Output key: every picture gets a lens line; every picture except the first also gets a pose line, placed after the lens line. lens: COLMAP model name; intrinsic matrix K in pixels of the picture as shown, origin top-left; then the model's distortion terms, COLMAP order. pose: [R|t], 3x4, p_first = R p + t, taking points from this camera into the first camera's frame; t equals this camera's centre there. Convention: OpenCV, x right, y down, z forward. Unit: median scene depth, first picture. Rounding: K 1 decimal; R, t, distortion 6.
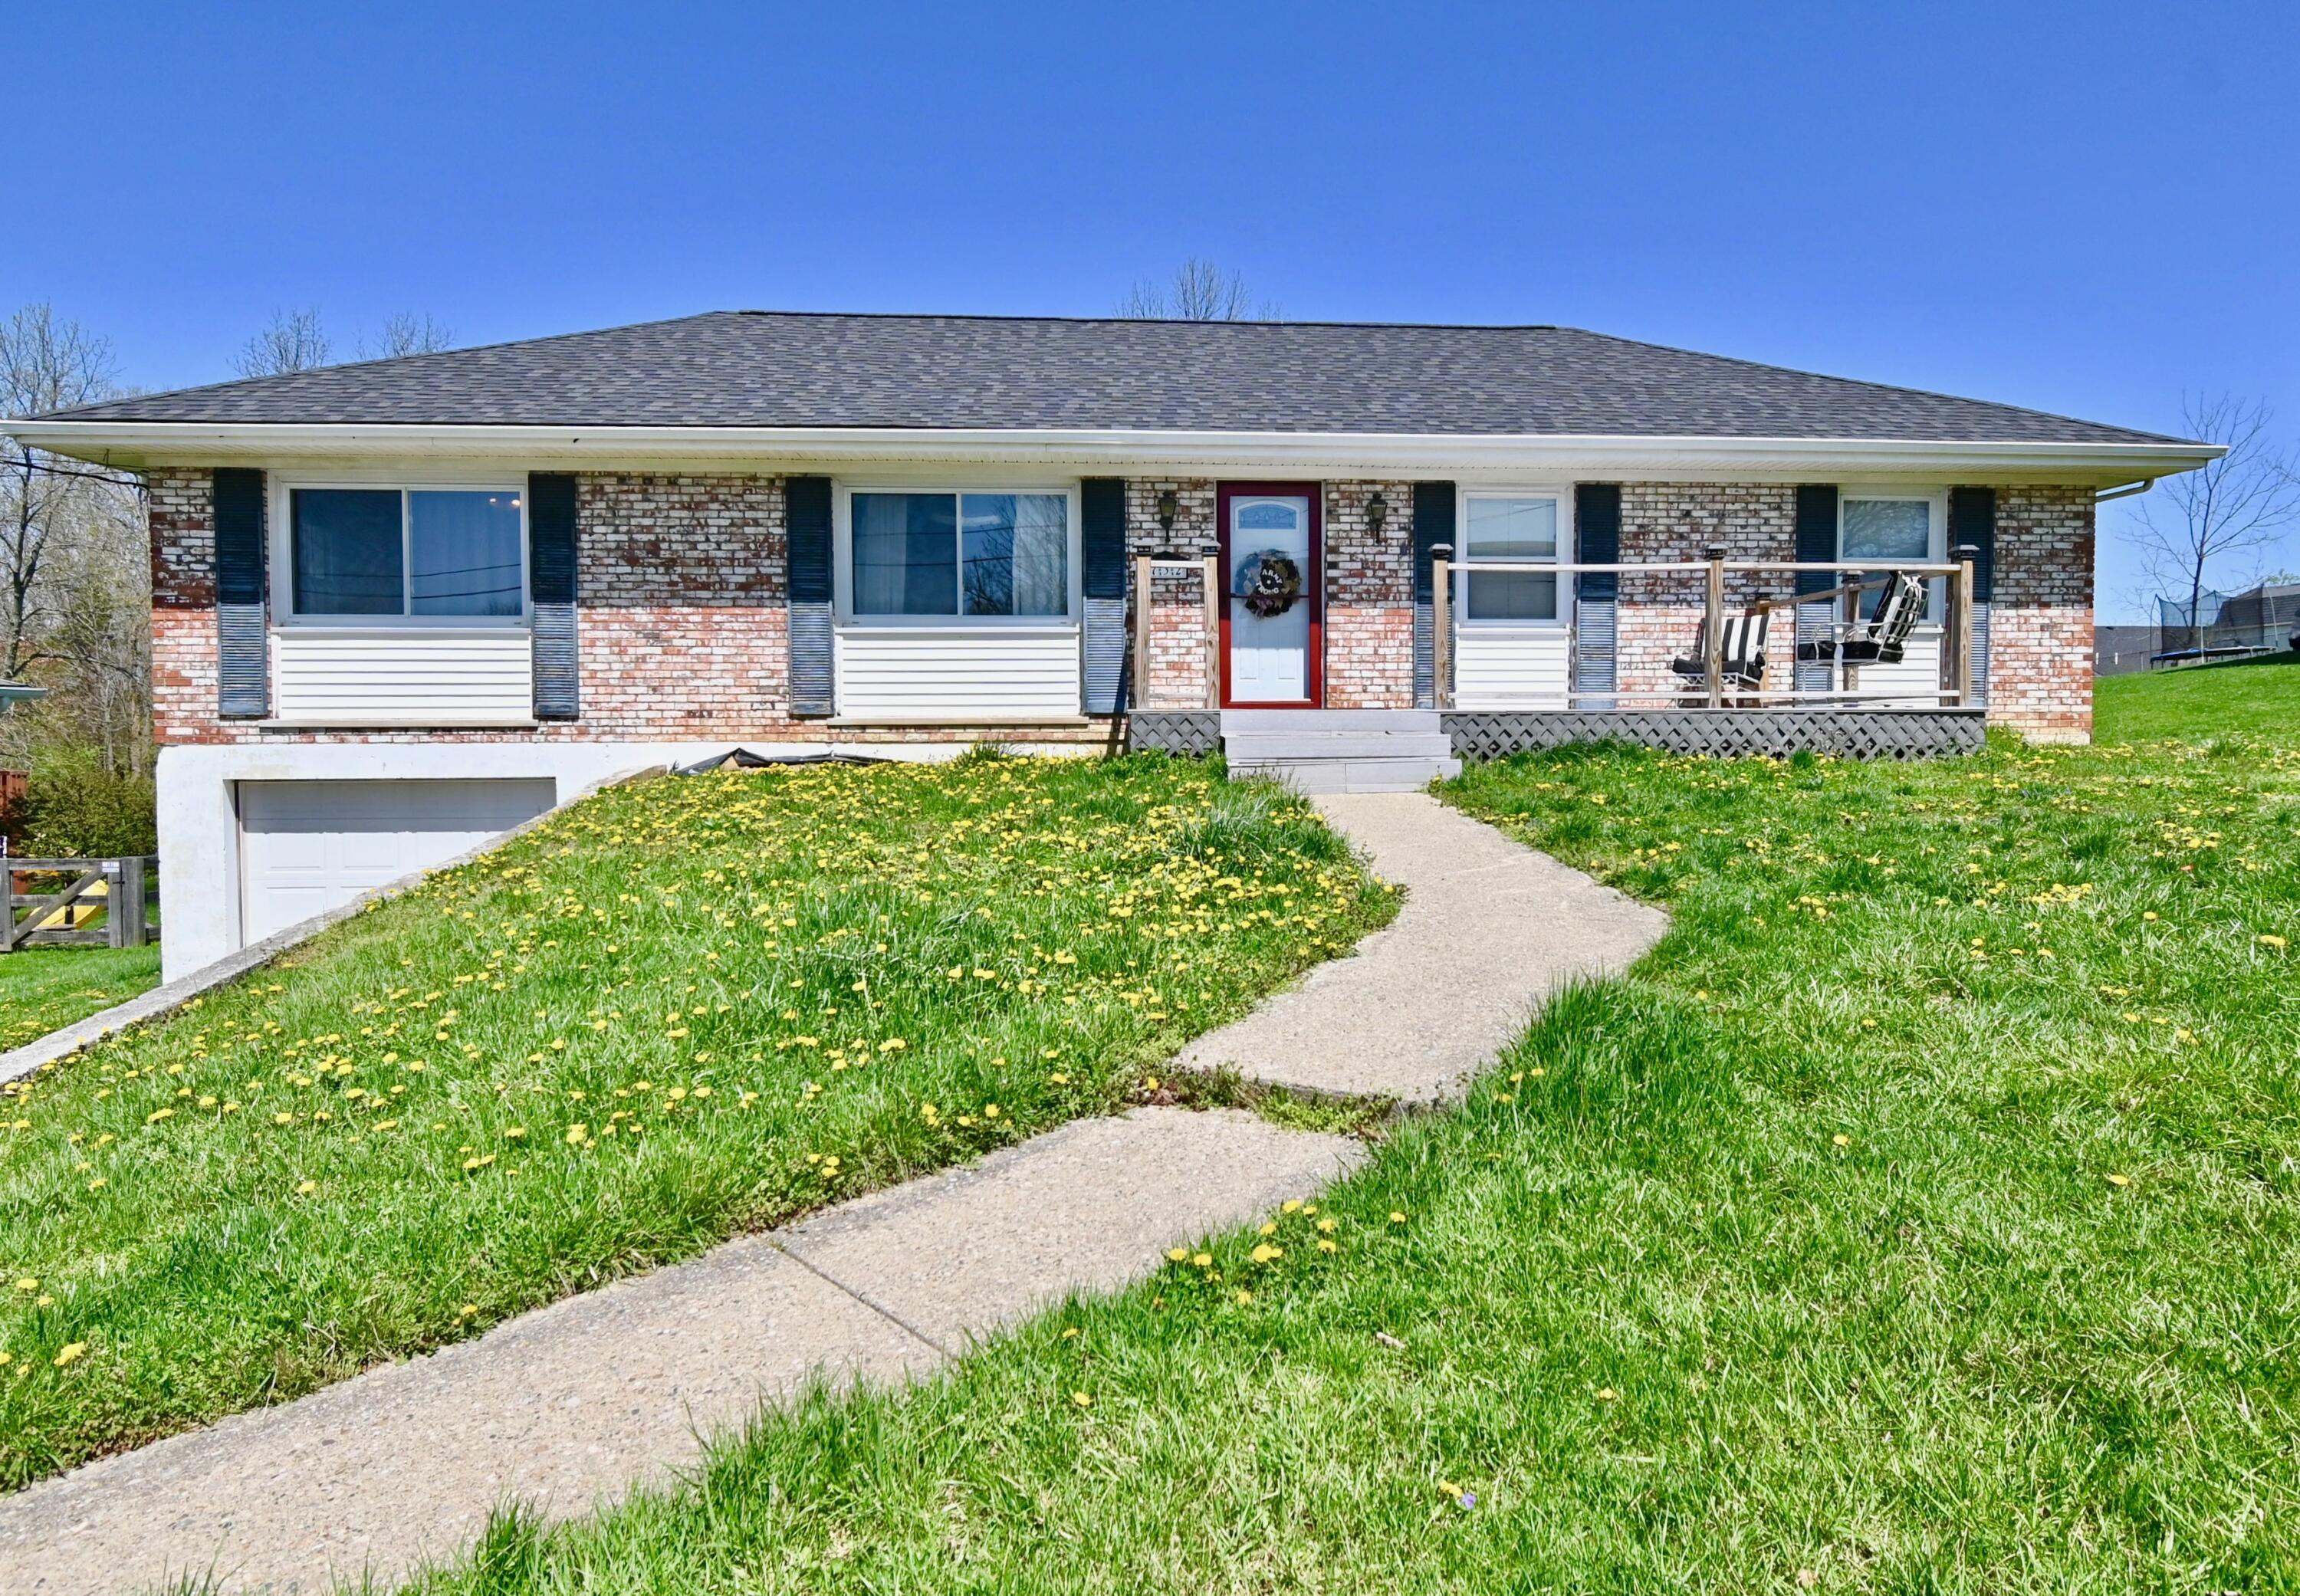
lens RADIAL K [[1450.6, 0, 1247.6], [0, 1450.6, 798.9], [0, 0, 1]] dist [-0.005176, -0.001365]
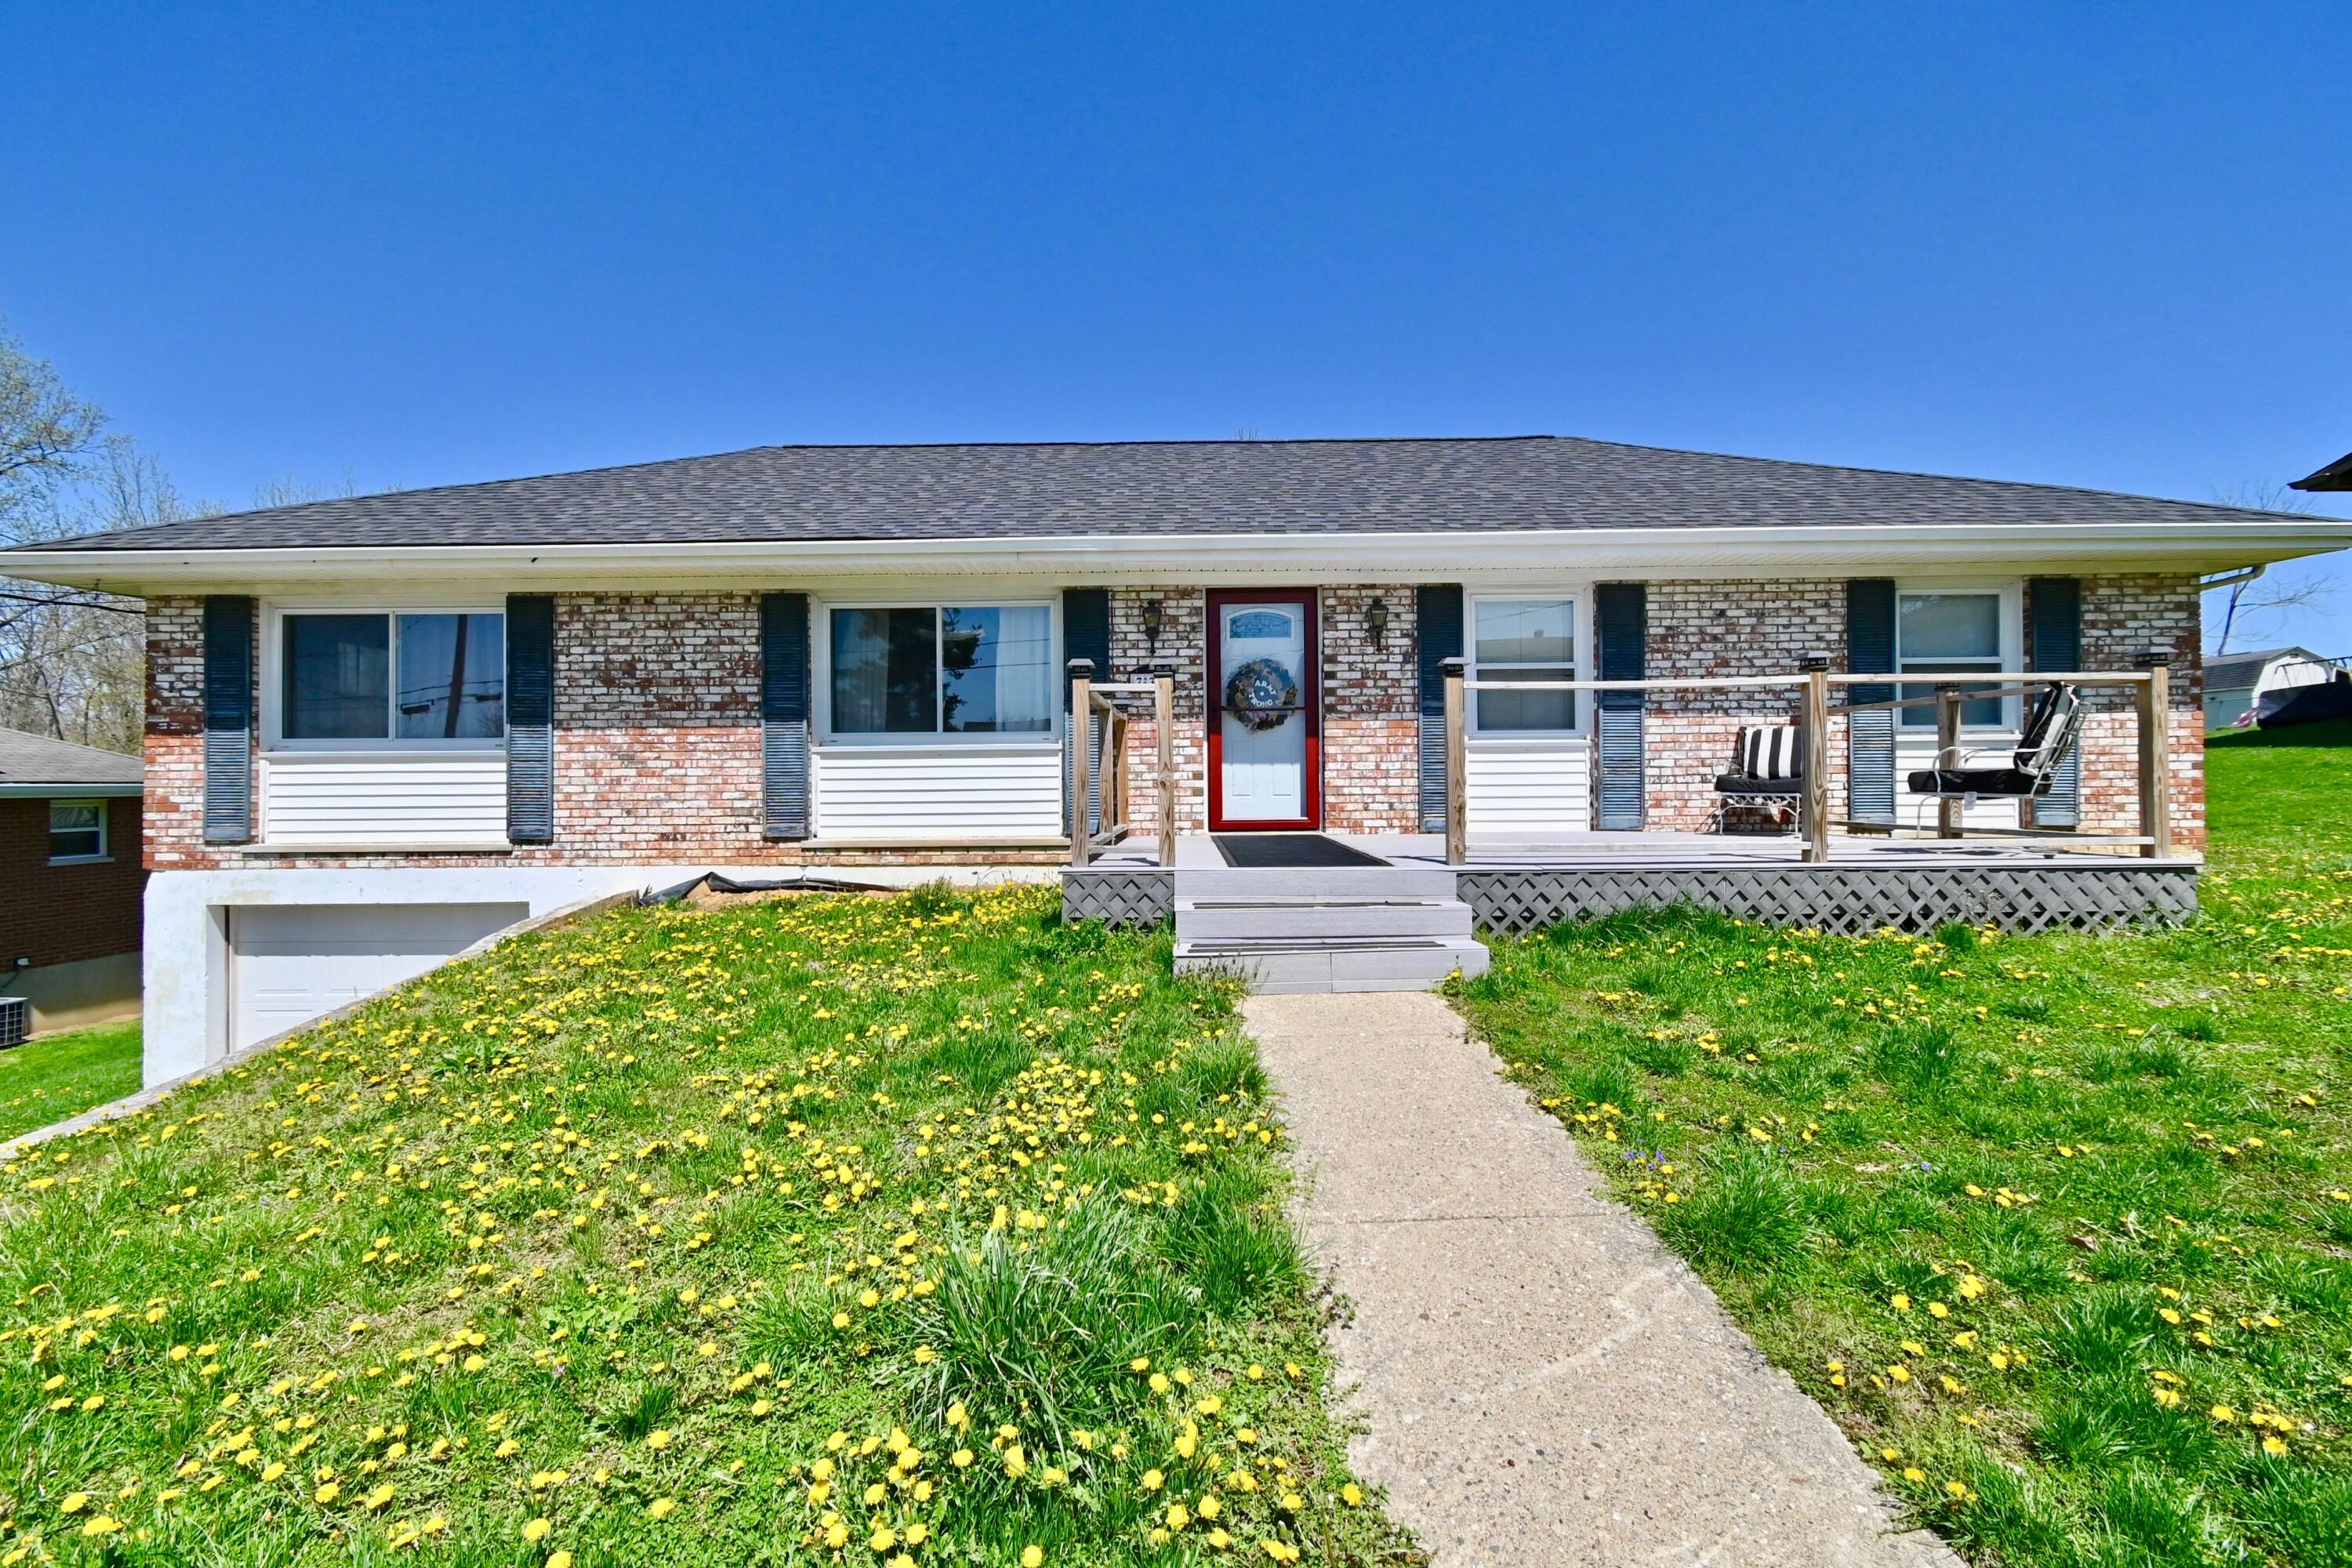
lens RADIAL K [[1071.1, 0, 1185.6], [0, 1071.1, 769.3], [0, 0, 1]] dist [0.000474, 0.000424]
pose [[0.995150, -0.004974, -0.098248, 0.034670], [-0.000619, 0.998385, -0.056815, -0.063290], [0.098372, 0.056600, 0.993539, 0.317714]]
